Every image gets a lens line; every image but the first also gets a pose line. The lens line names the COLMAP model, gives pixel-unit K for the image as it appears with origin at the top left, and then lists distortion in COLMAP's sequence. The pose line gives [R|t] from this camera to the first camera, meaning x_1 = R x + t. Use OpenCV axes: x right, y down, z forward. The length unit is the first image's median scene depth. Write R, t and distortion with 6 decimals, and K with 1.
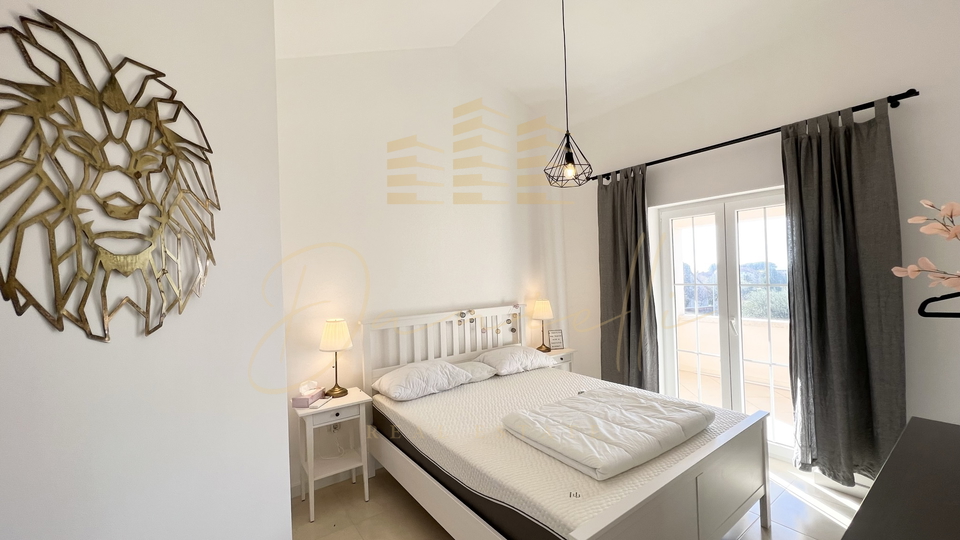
lens RADIAL K [[382.8, 0, 476.7], [0, 382.8, 271.6], [0, 0, 1]] dist [0.000996, 0.000363]
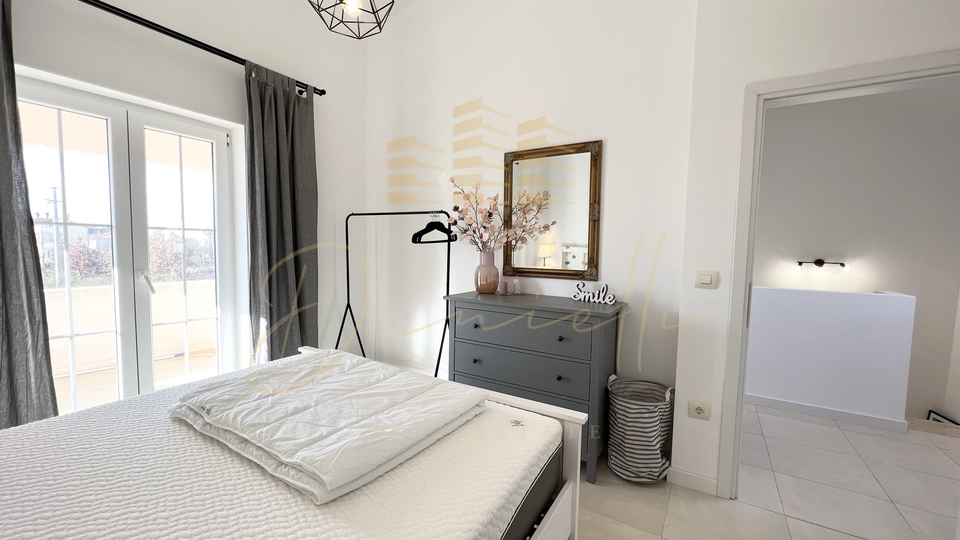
lens RADIAL K [[382.8, 0, 476.7], [0, 382.8, 271.6], [0, 0, 1]] dist [0.000996, 0.000363]
pose [[-0.374023, -0.038352, 0.926626, -0.372371], [-0.013308, 0.999264, 0.035987, 0.122408], [-0.927324, 0.001128, -0.374258, 0.965253]]
